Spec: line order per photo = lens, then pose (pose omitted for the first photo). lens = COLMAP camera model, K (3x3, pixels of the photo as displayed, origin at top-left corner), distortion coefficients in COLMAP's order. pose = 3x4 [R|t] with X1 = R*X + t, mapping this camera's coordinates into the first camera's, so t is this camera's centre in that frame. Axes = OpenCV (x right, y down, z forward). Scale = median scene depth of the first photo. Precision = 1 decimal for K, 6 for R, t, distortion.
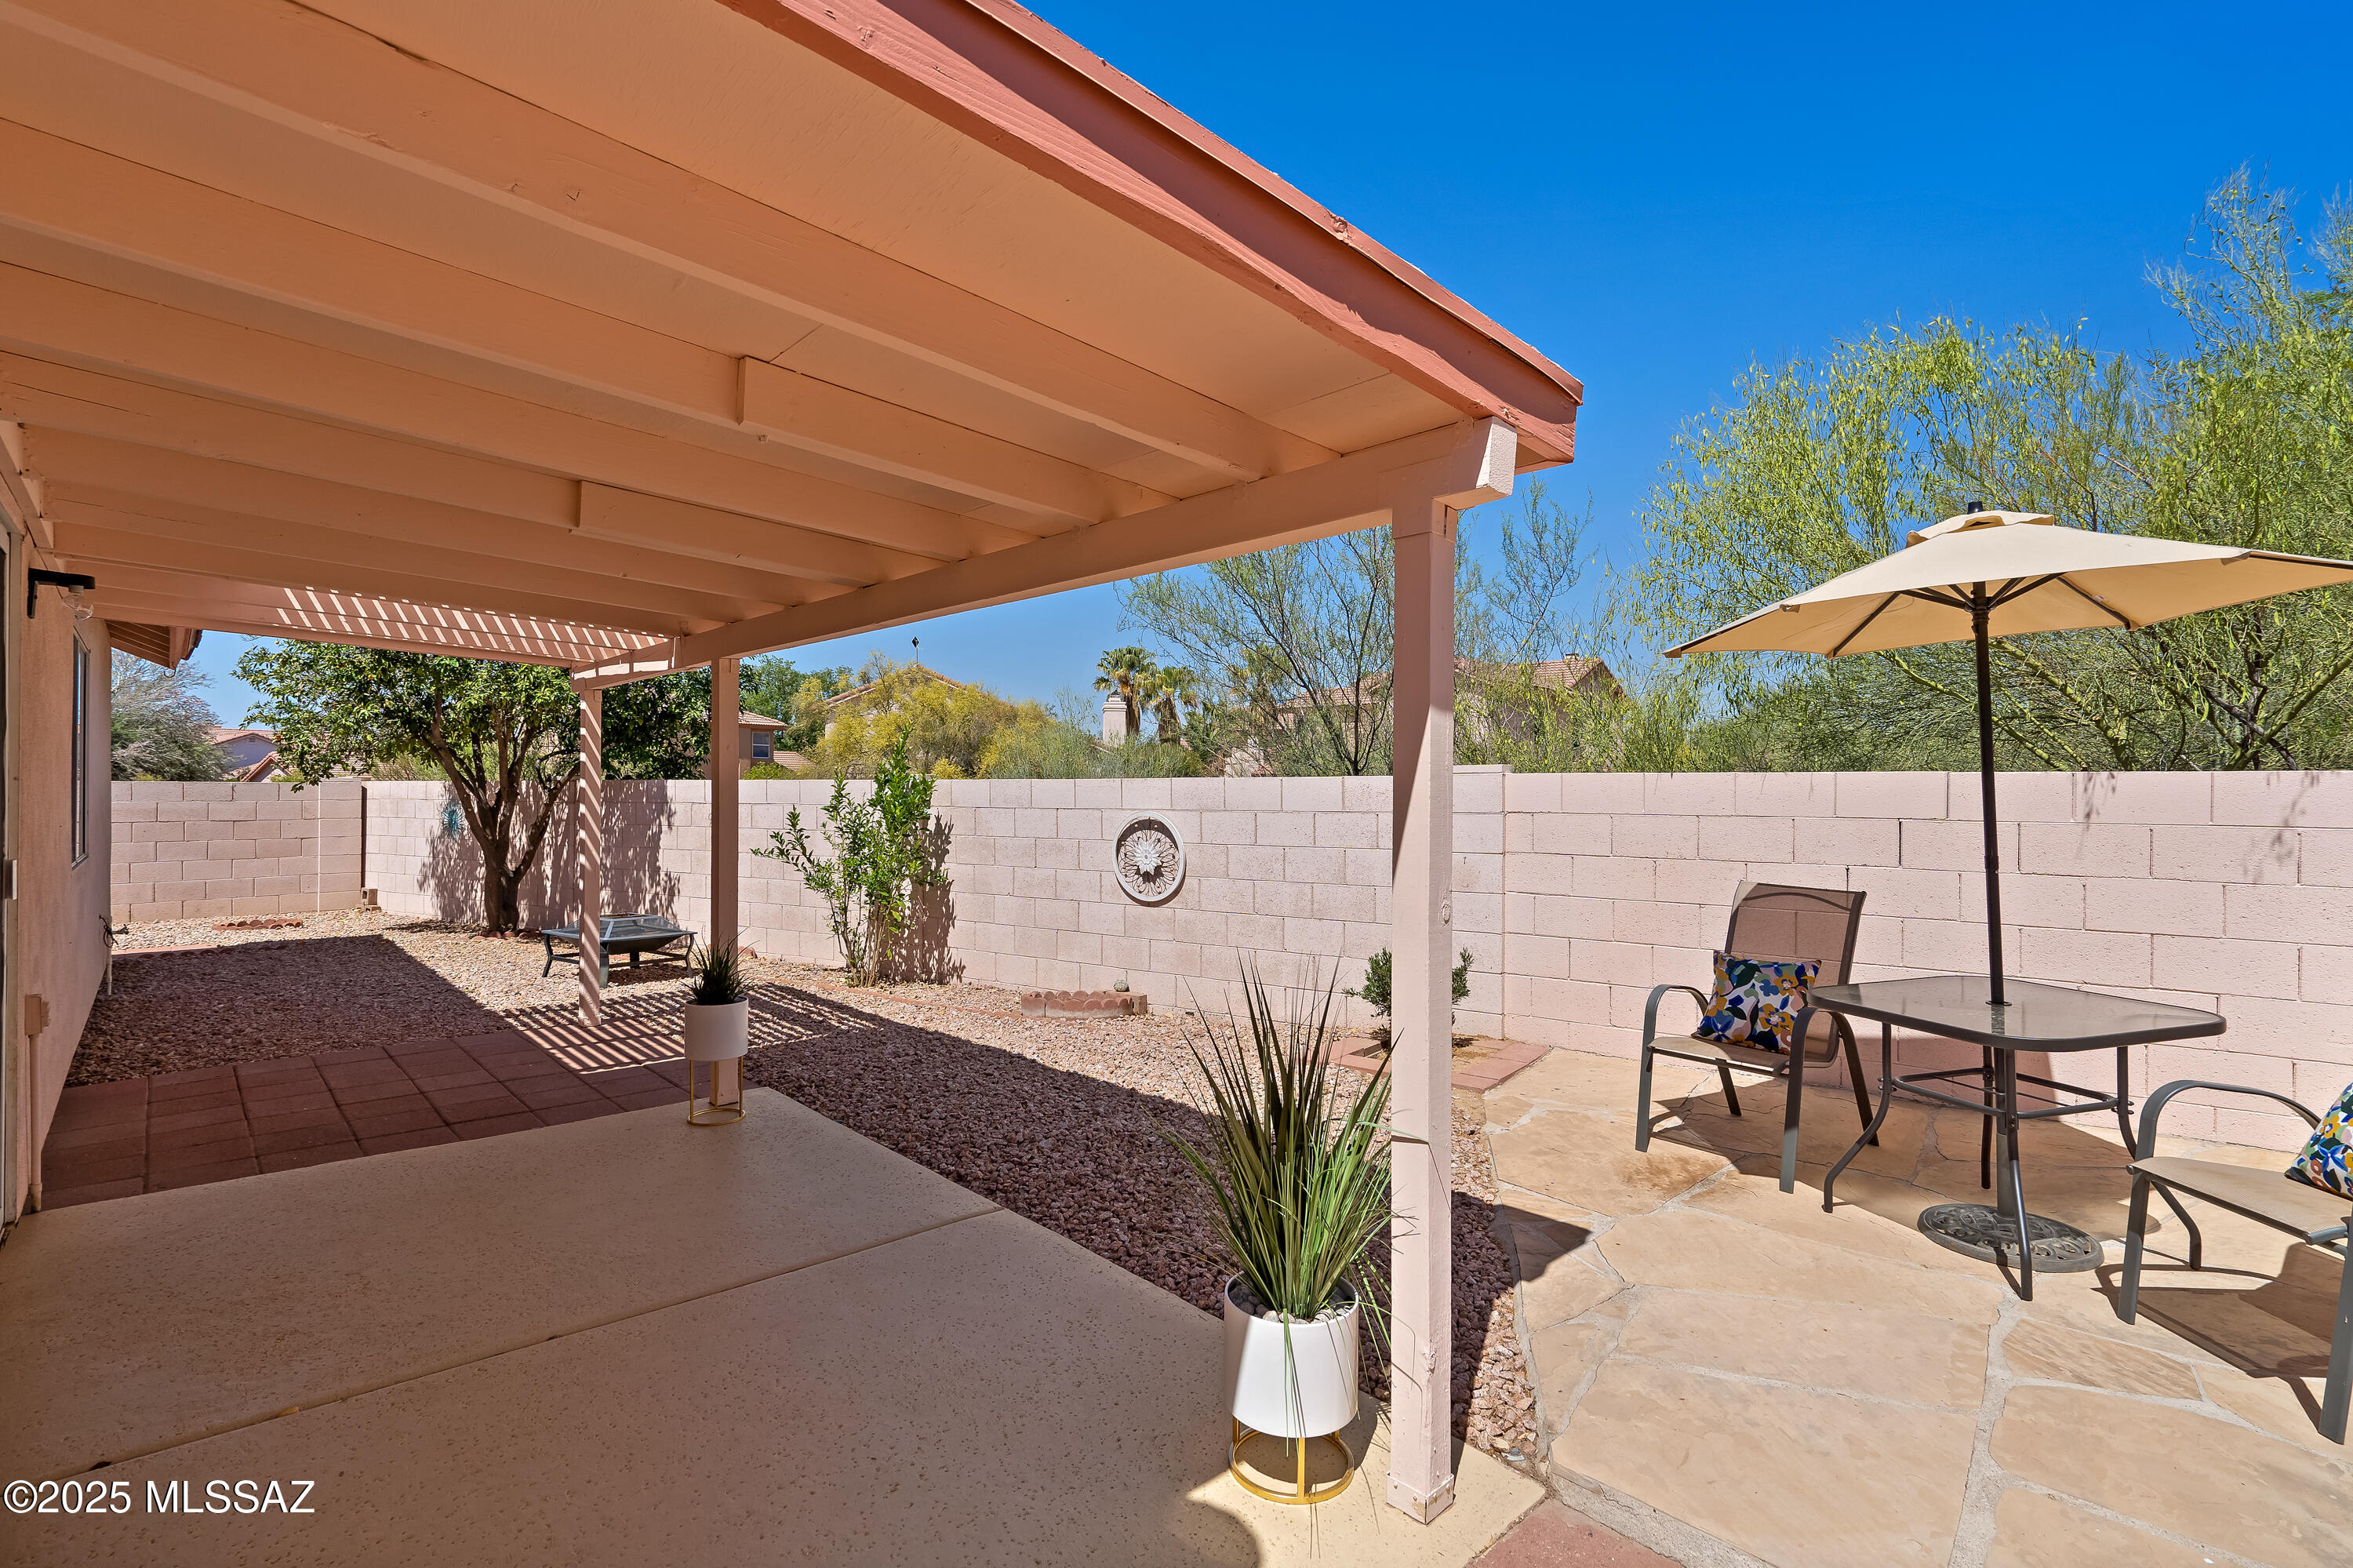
lens RADIAL K [[1096.9, 0, 1179.7], [0, 1096.9, 789.8], [0, 0, 1]] dist [0.001139, 0.001332]
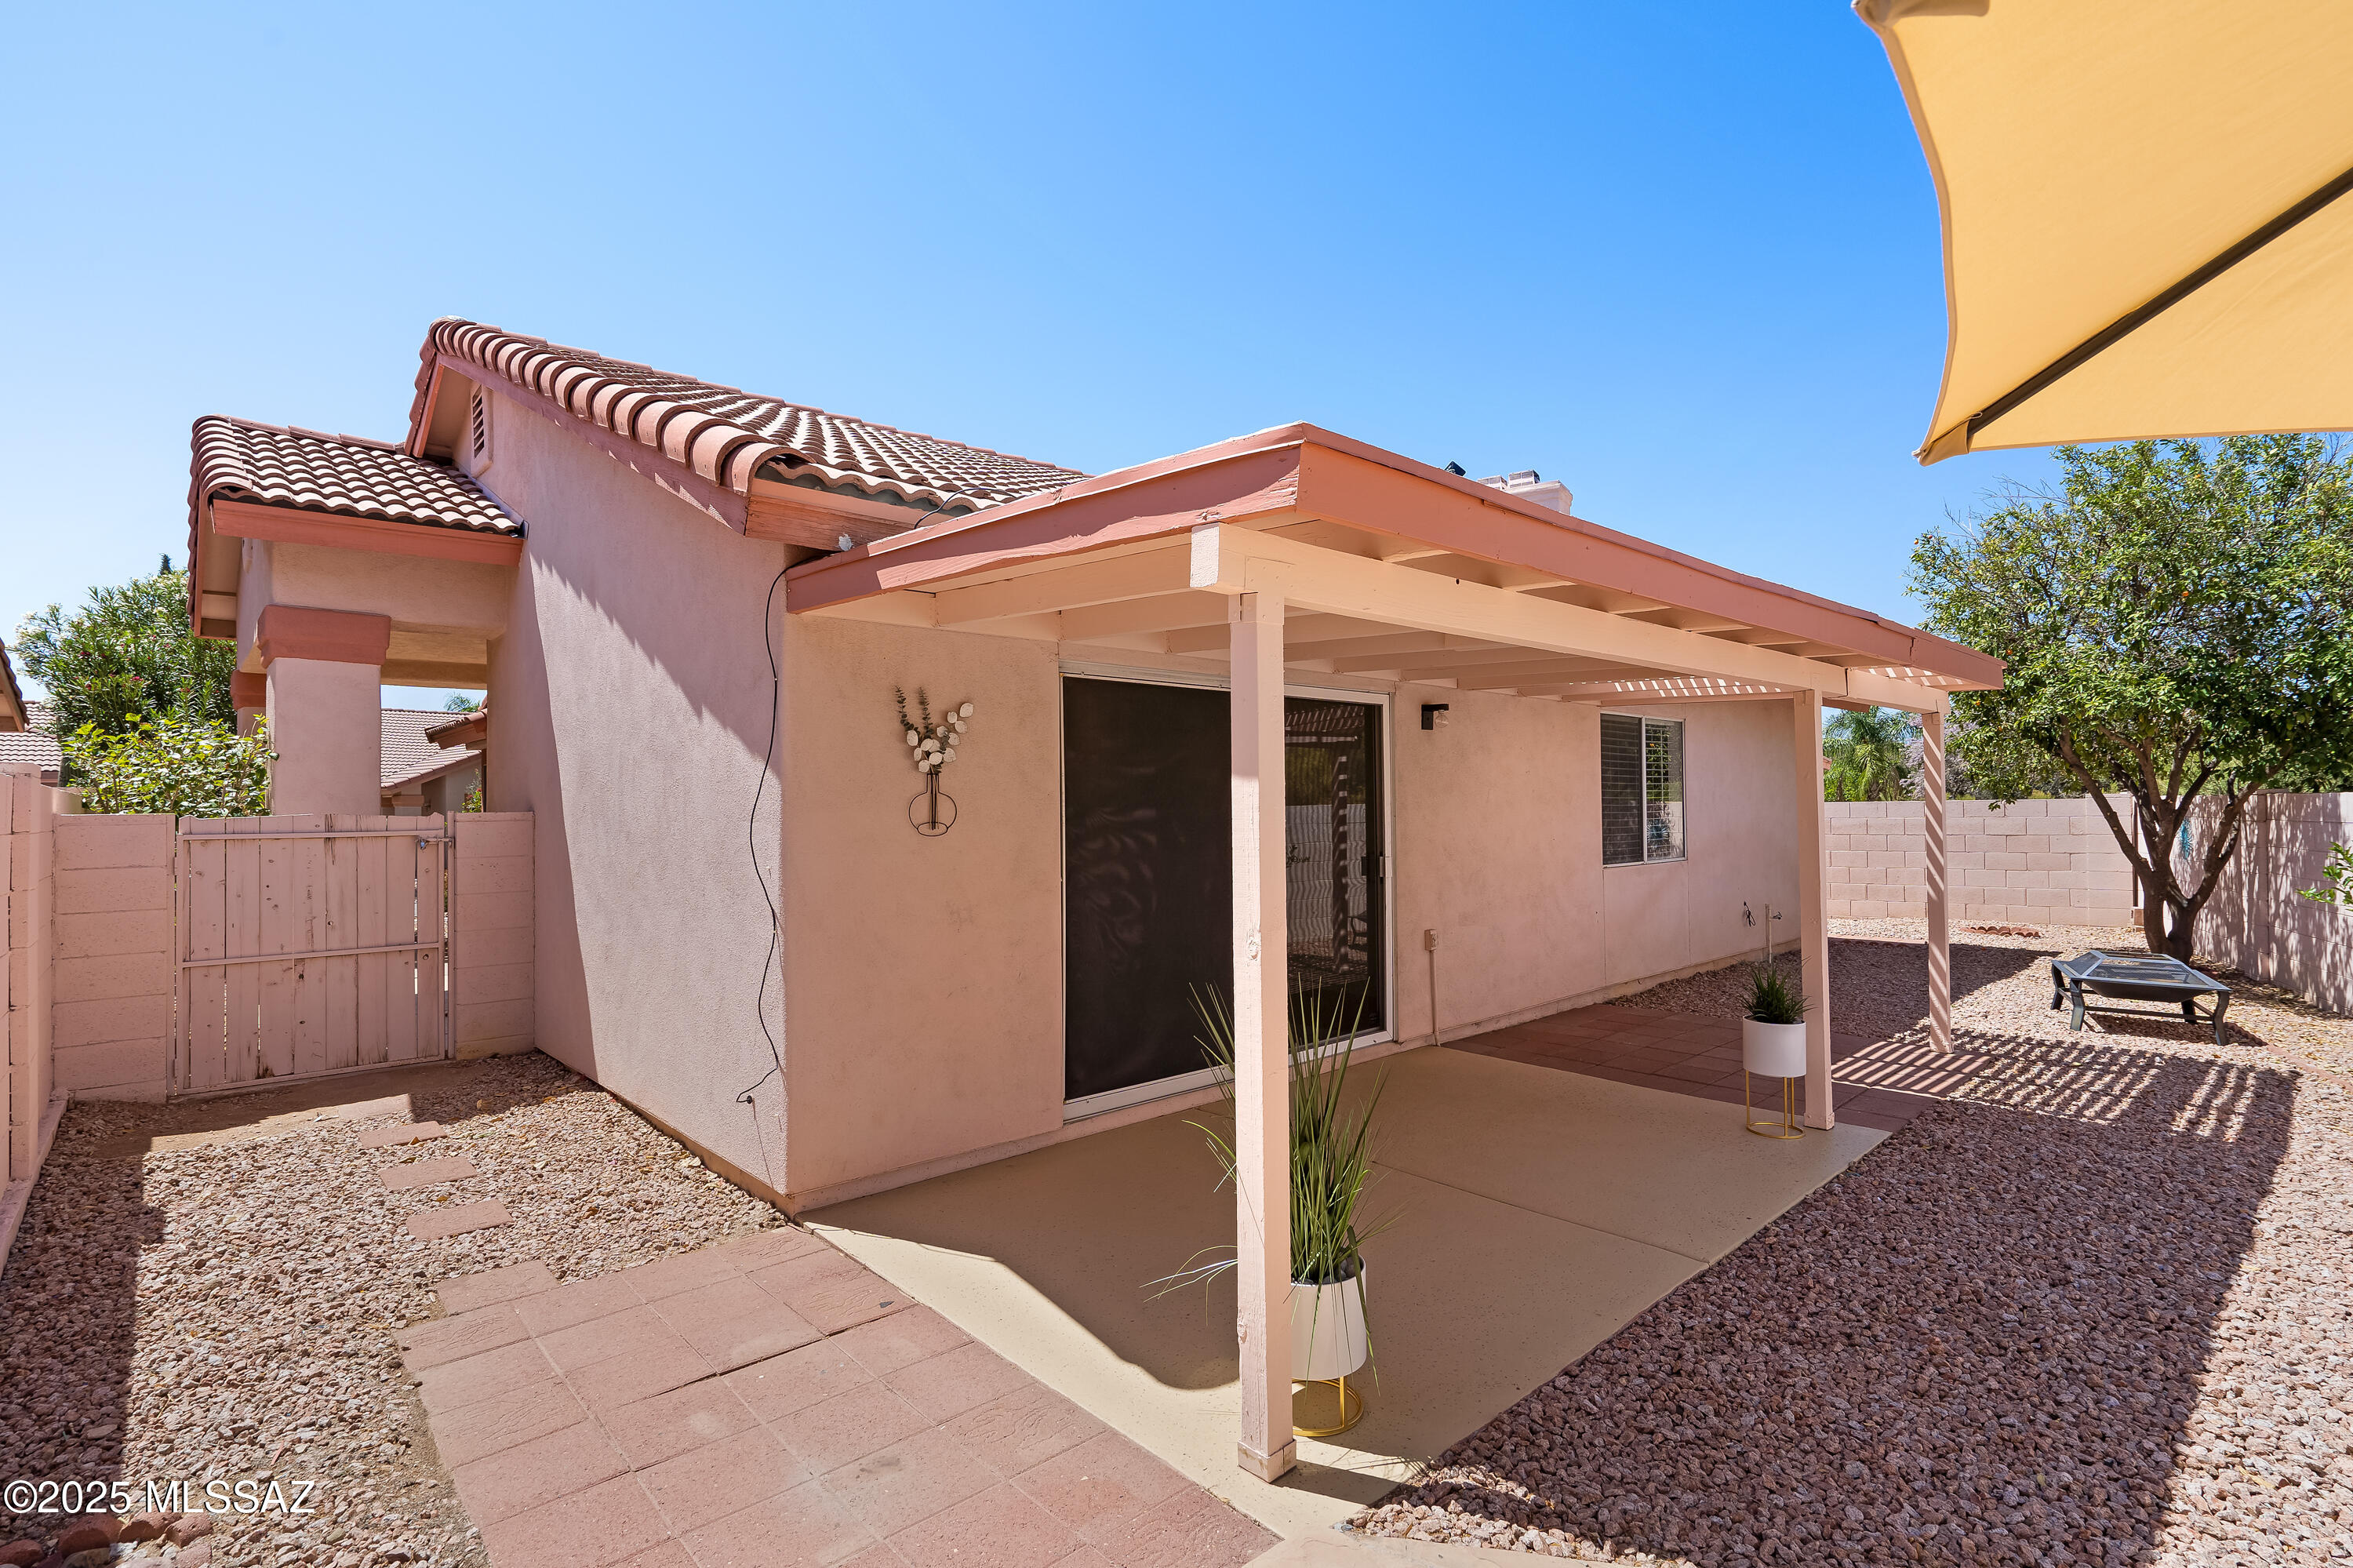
lens RADIAL K [[1096.9, 0, 1179.7], [0, 1096.9, 789.8], [0, 0, 1]] dist [0.001139, 0.001332]
pose [[0.013112, -0.017228, -0.999766, 0.332147], [0.007972, 0.999822, -0.017125, -0.007867], [0.999882, -0.007745, 0.013247, 0.218999]]
